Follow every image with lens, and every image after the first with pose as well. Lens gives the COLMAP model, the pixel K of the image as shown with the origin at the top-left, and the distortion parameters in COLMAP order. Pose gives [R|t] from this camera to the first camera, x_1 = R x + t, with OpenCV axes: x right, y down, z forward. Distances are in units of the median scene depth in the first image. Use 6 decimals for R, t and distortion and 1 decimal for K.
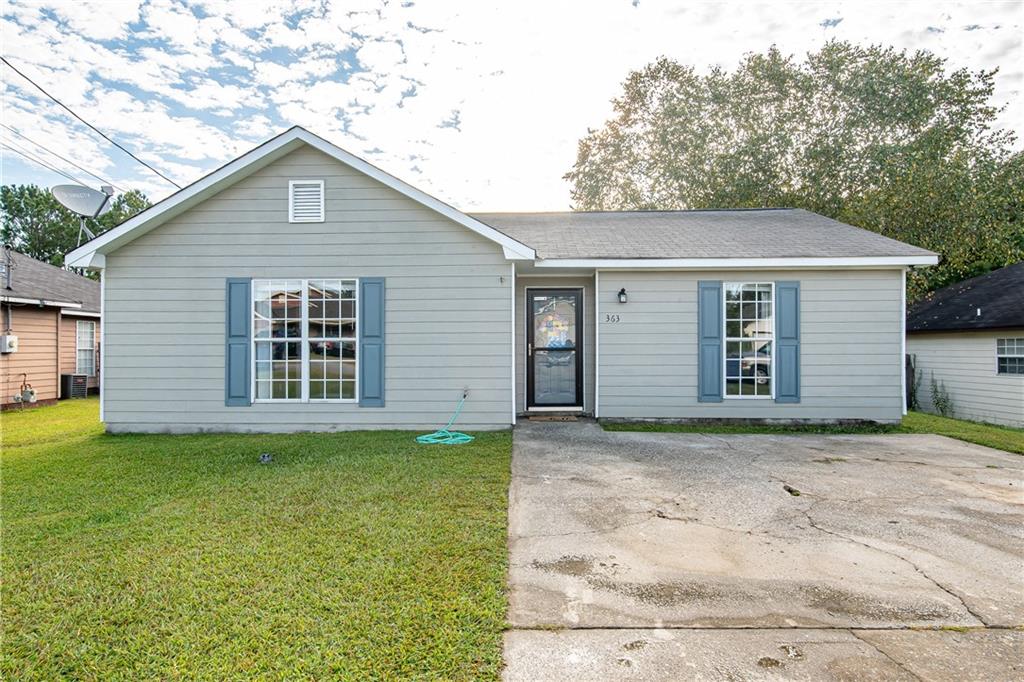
lens RADIAL K [[536.3, 0, 512.0], [0, 536.3, 341.0], [0, 0, 1]] dist [0.002297, -0.000056]
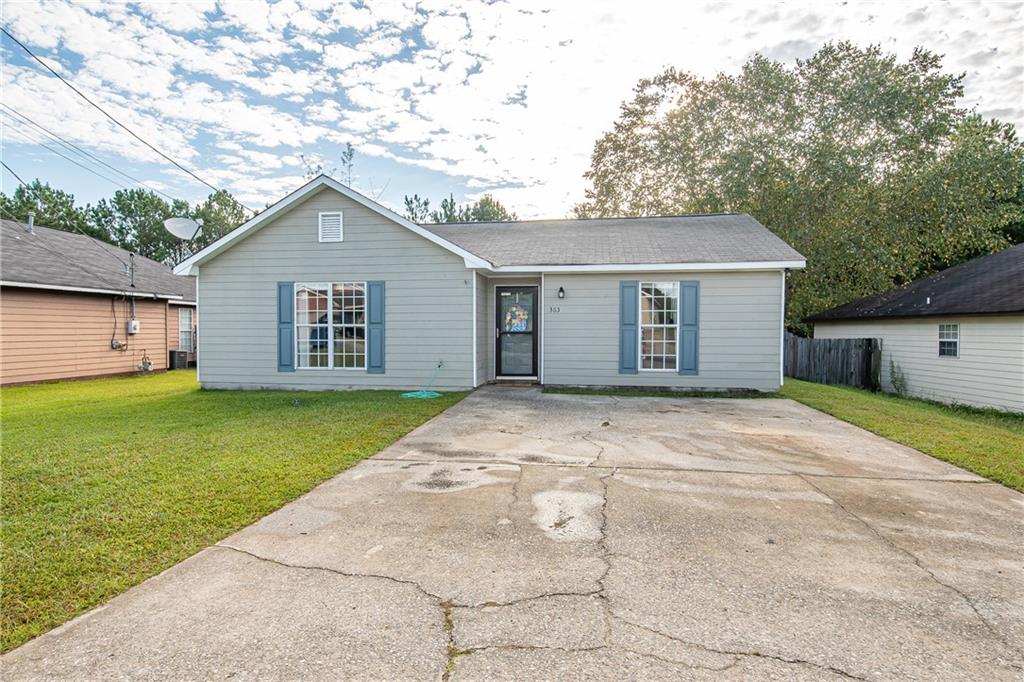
lens RADIAL K [[525.0, 0, 512.0], [0, 525.0, 341.0], [0, 0, 1]] dist [0.000990, -0.000046]
pose [[0.993659, 0.005821, -0.112286, 0.241400], [-0.002070, 0.999437, 0.033491, -0.008450], [0.112417, -0.033046, 0.993111, -0.317250]]
